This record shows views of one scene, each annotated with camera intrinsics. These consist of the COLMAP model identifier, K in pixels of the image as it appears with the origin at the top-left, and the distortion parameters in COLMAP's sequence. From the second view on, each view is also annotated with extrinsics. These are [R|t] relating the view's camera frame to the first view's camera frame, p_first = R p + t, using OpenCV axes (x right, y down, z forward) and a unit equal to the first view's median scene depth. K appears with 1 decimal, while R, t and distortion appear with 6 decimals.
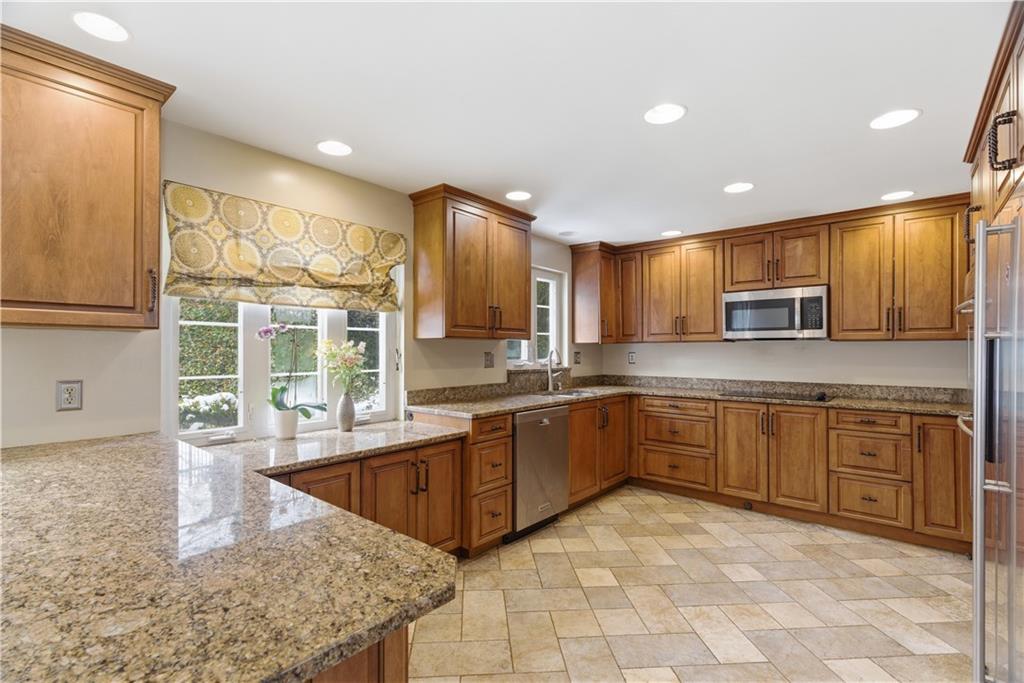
lens RADIAL K [[467.2, 0, 509.9], [0, 467.2, 345.0], [0, 0, 1]] dist [-0.008879, 0.000298]
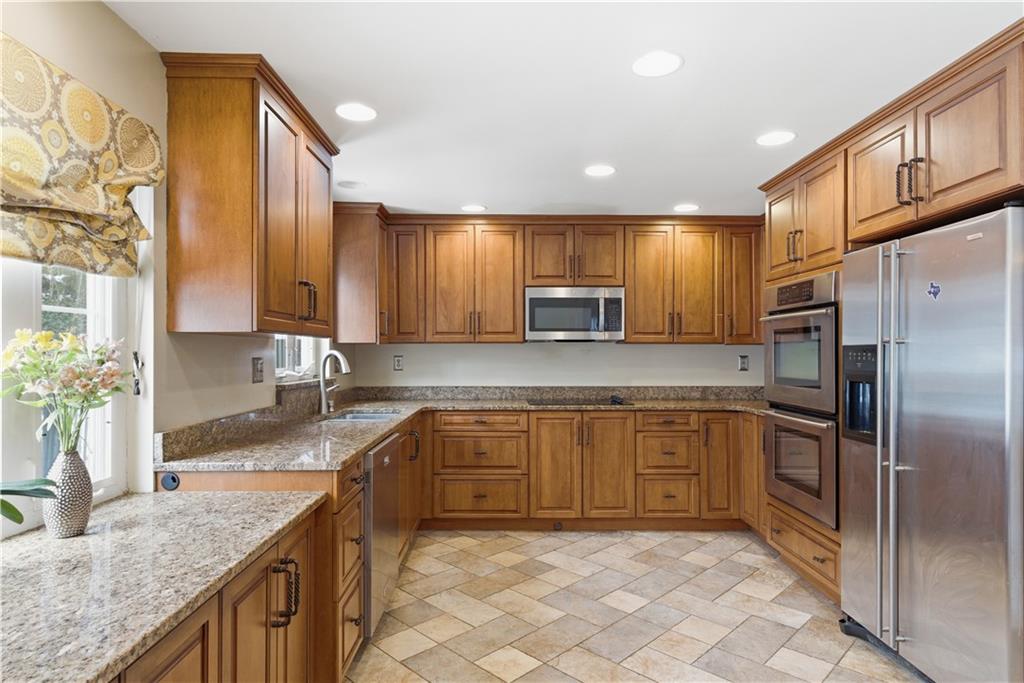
lens RADIAL K [[573.1, 0, 512.6], [0, 573.1, 347.9], [0, 0, 1]] dist [-0.014631, 0.000024]
pose [[0.755176, 0.003594, 0.655513, -0.298773], [-0.006009, 0.999981, 0.001441, 0.000413], [-0.655495, -0.005027, 0.755183, 0.240663]]
